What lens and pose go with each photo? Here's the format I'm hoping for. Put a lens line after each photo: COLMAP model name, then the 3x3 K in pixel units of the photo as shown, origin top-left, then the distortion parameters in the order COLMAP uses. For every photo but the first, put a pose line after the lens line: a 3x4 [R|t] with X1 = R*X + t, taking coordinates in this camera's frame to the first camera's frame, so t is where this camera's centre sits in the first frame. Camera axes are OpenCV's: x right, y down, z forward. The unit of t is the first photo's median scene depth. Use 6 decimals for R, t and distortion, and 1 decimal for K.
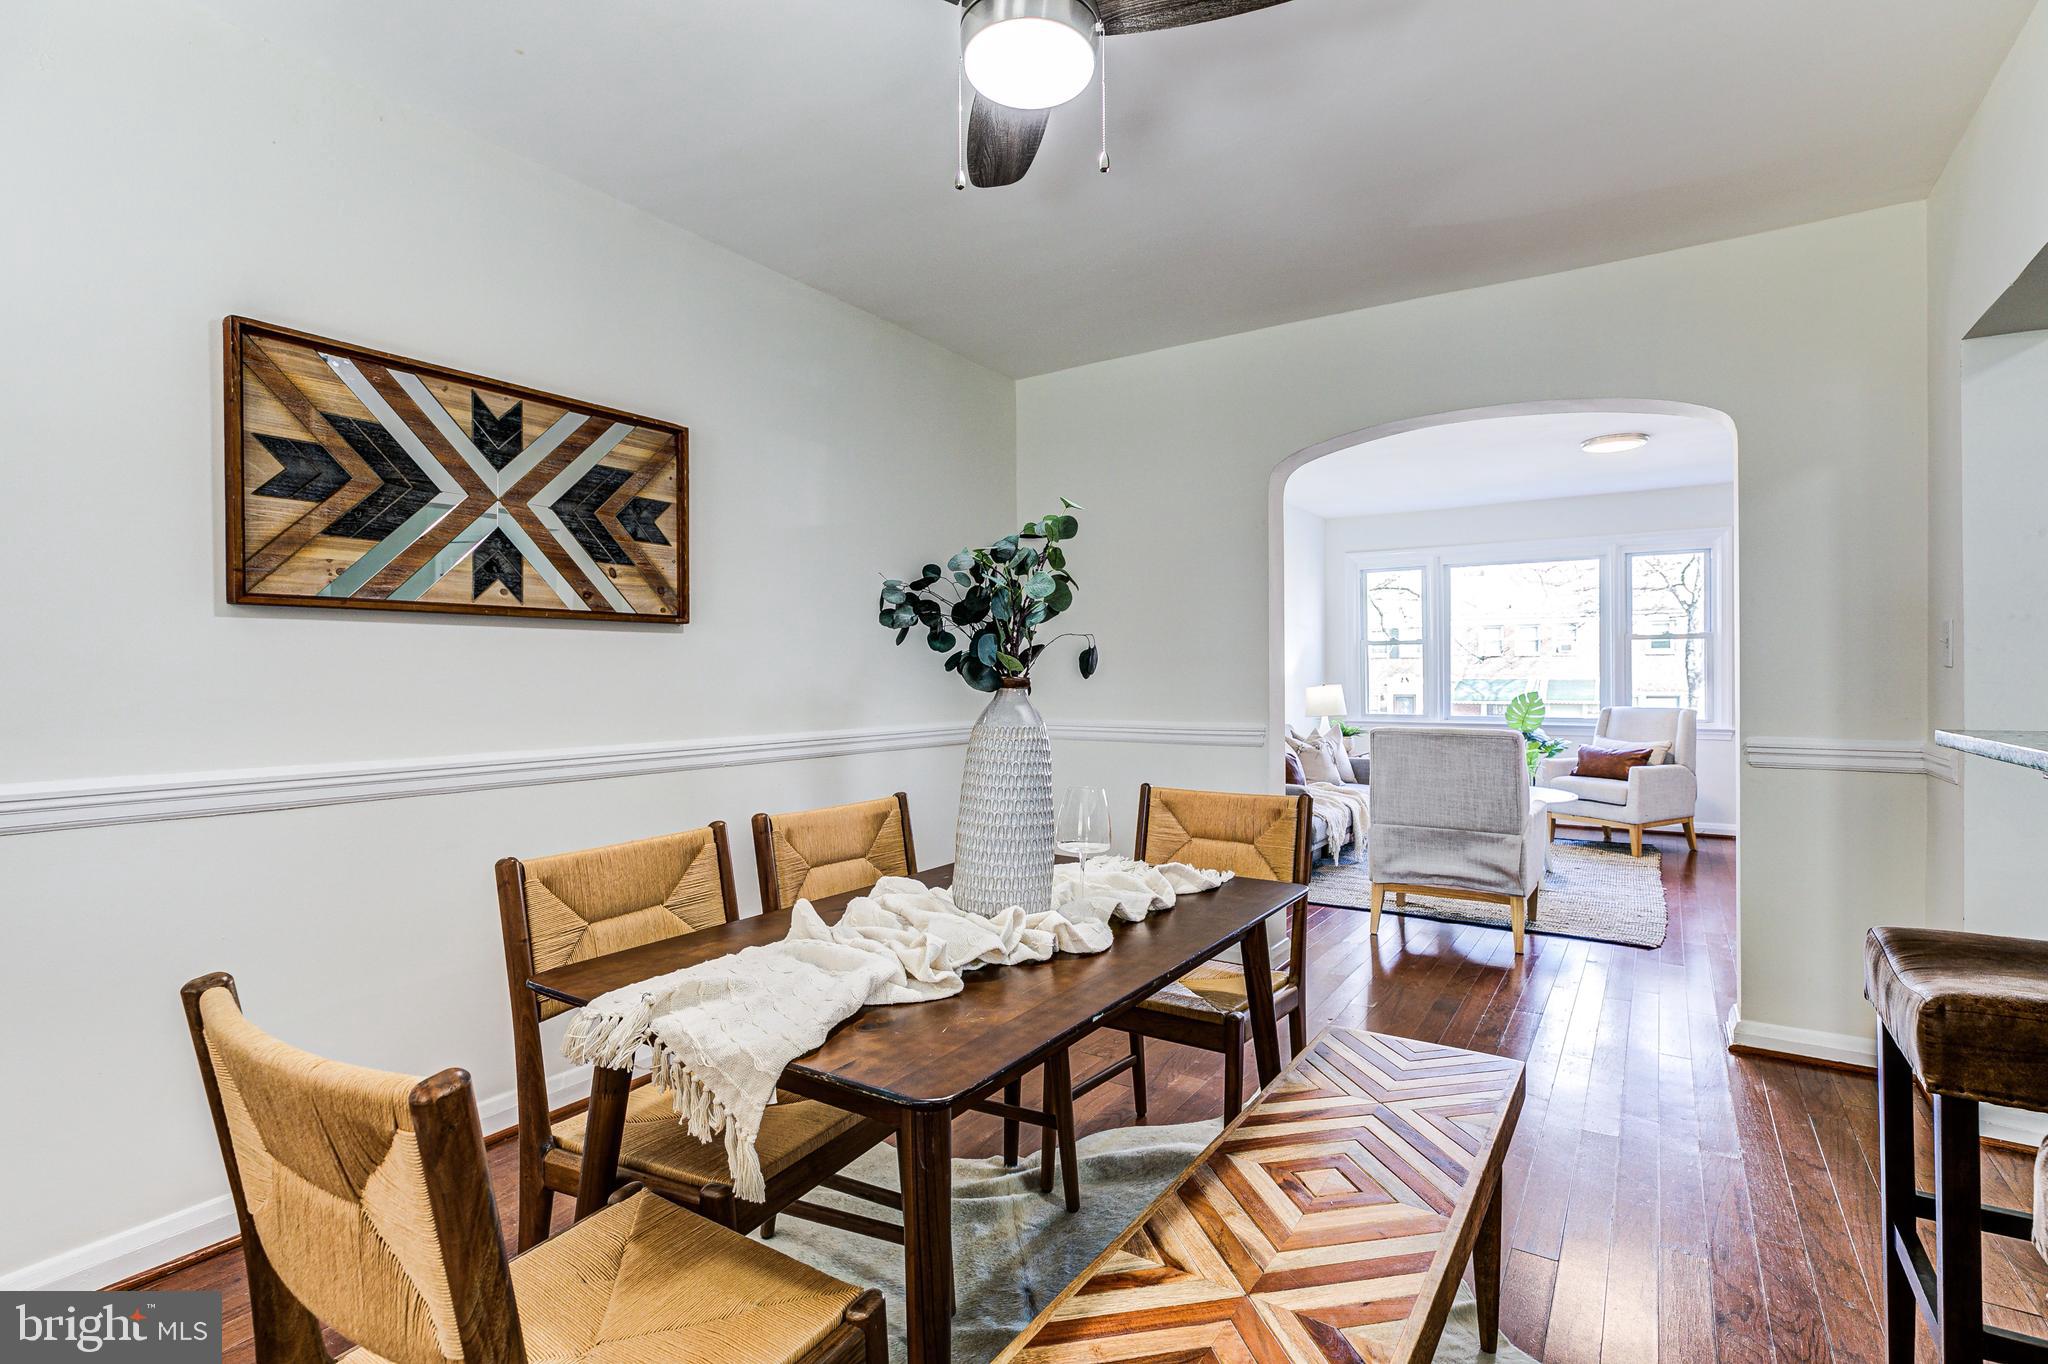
lens RADIAL K [[982.2, 0, 1031.4], [0, 982.2, 675.8], [0, 0, 1]] dist [0.004531, 0.002492]
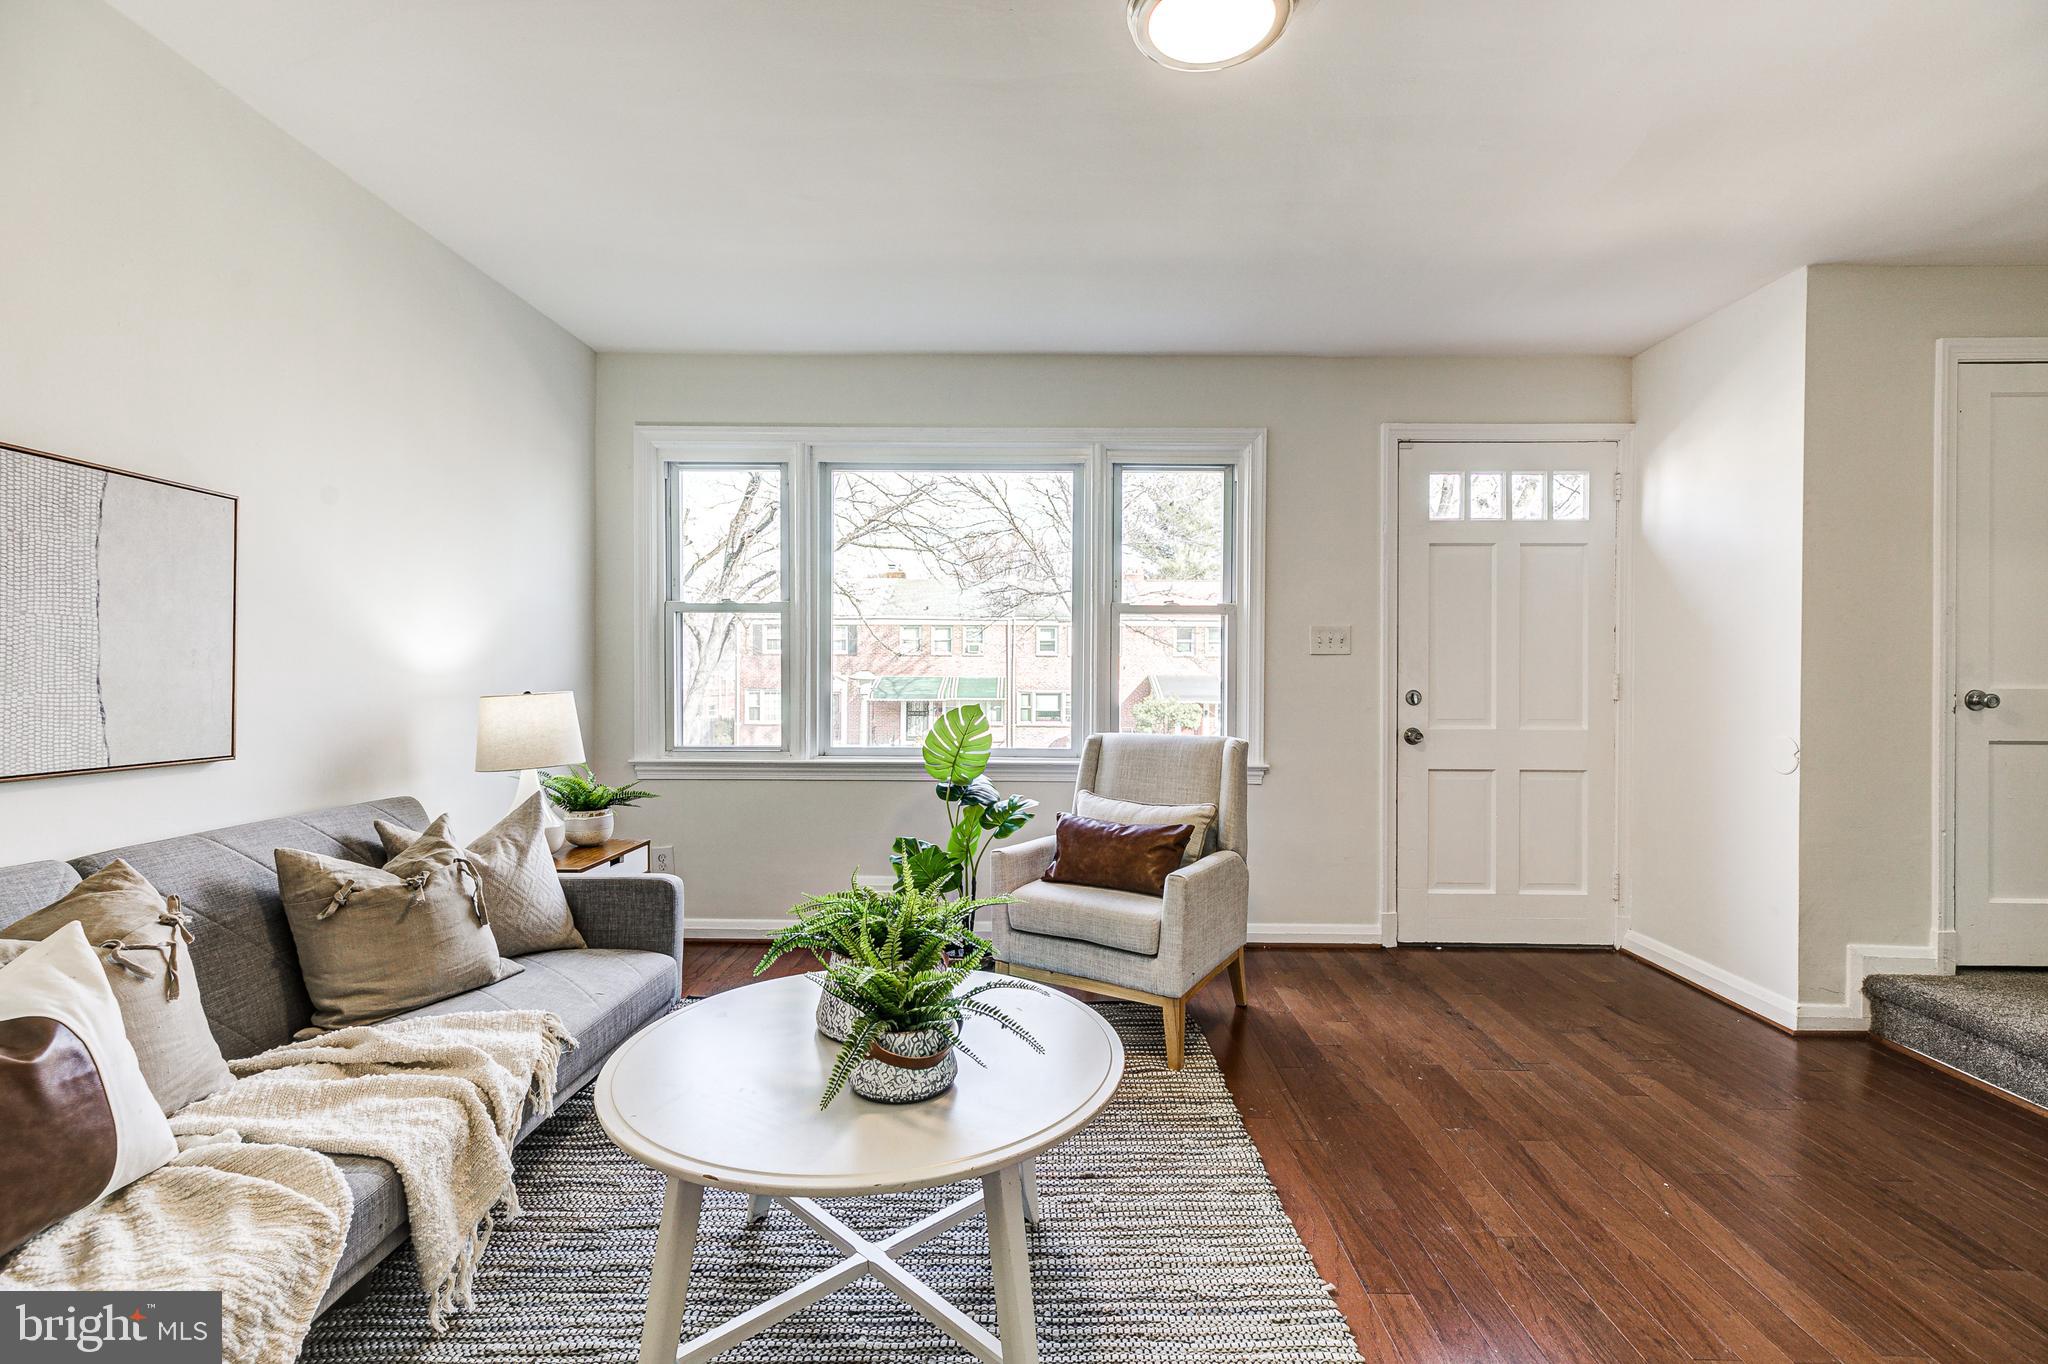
lens RADIAL K [[934.3, 0, 1023.6], [0, 934.3, 674.7], [0, 0, 1]] dist [0.011229, 0.000445]
pose [[0.848897, 0.007001, 0.528512, 0.793123], [-0.008720, 0.999962, 0.000760, -0.001483], [-0.528486, -0.005254, 0.848926, 1.650107]]
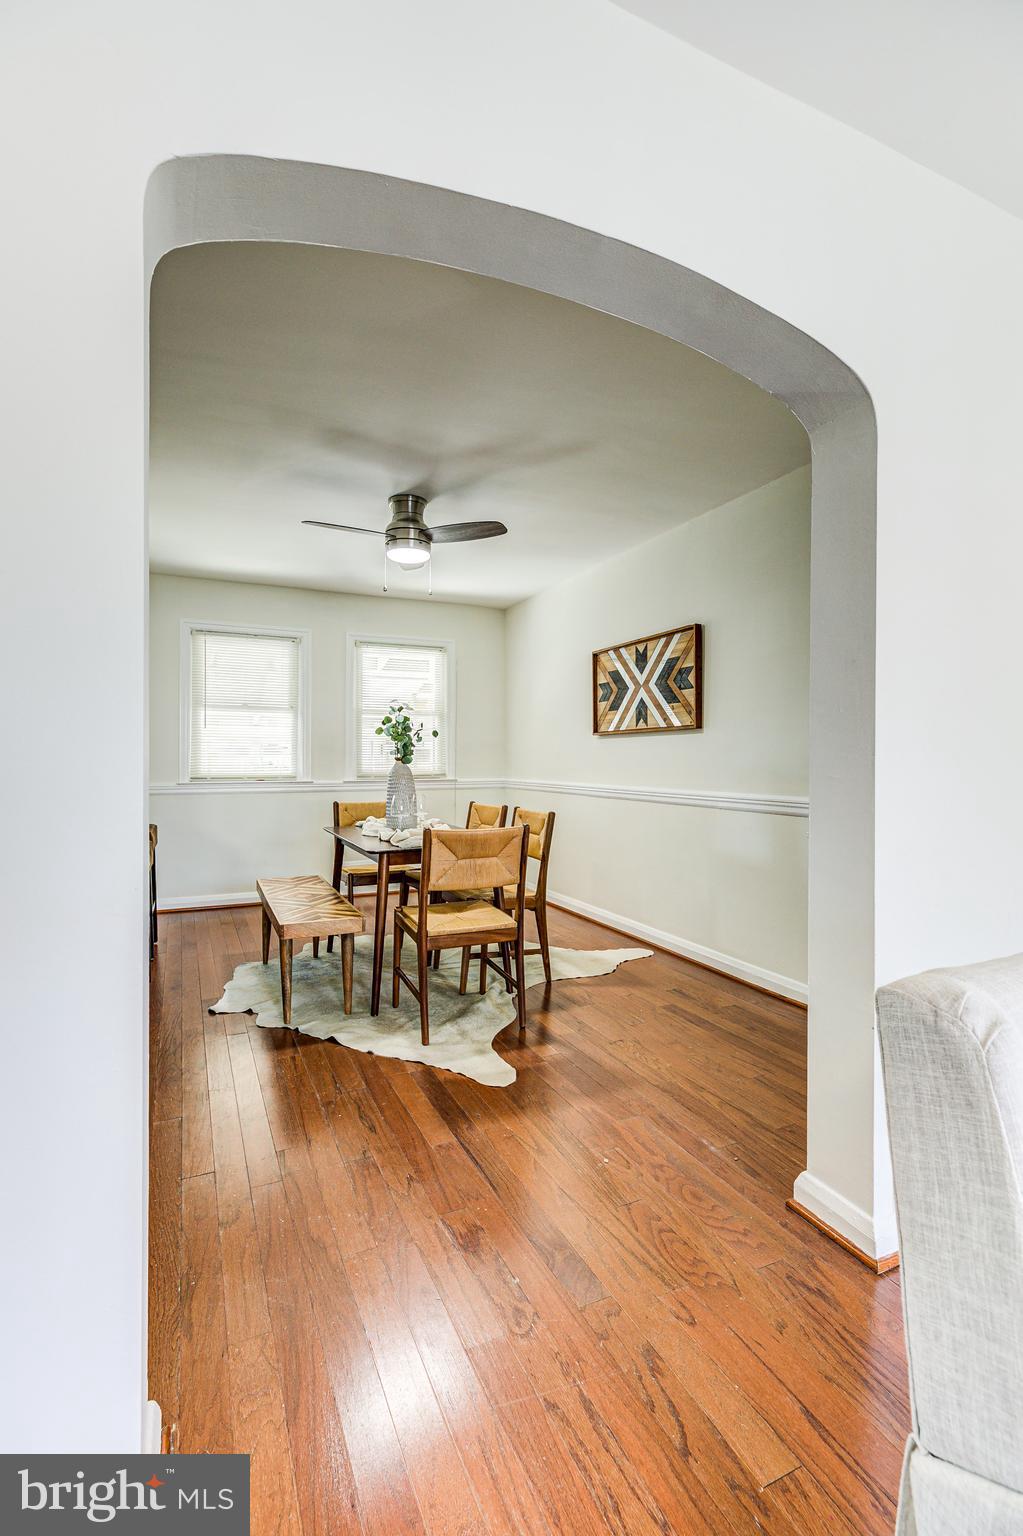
lens RADIAL K [[700.8, 0, 503.5], [0, 700.8, 760.5], [0, 0, 1]] dist [0.011229, 0.000445]
pose [[-0.545118, 0.004770, -0.838346, 1.127095], [0.000424, 0.999985, 0.005414, 0.000665], [0.838359, 0.002596, -0.545112, 1.652496]]
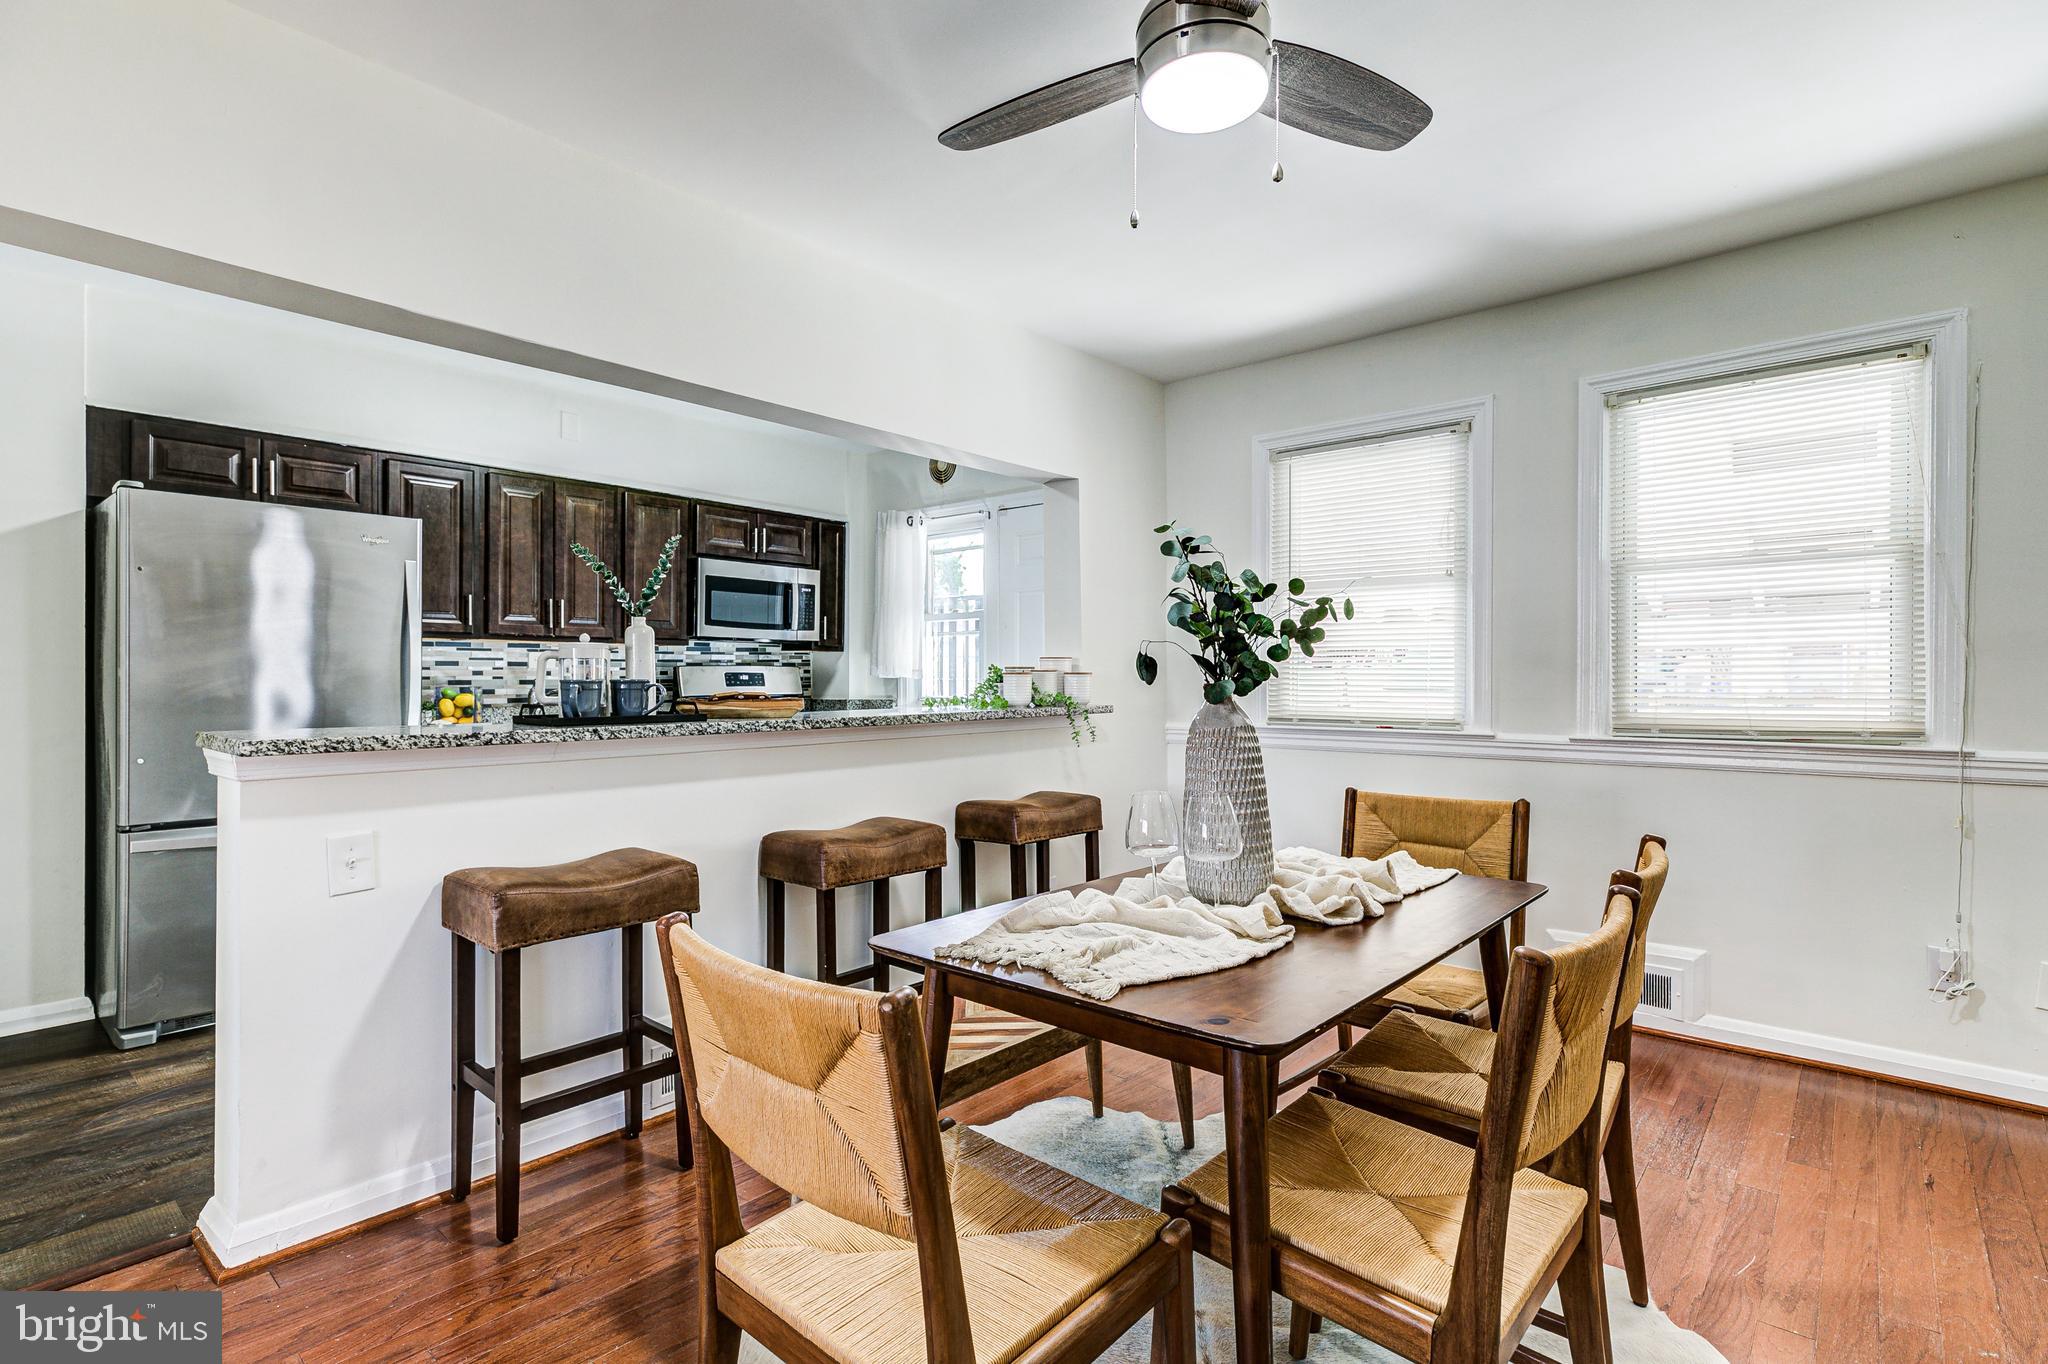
lens RADIAL K [[982.2, 0, 1032.2], [0, 982.2, 679.2], [0, 0, 1]] dist [0.004531, 0.002492]
pose [[-0.988998, 0.003273, 0.147891, 0.017472], [0.003363, 0.999994, 0.000359, -0.002996], [-0.147889, 0.000852, -0.989004, 1.400375]]
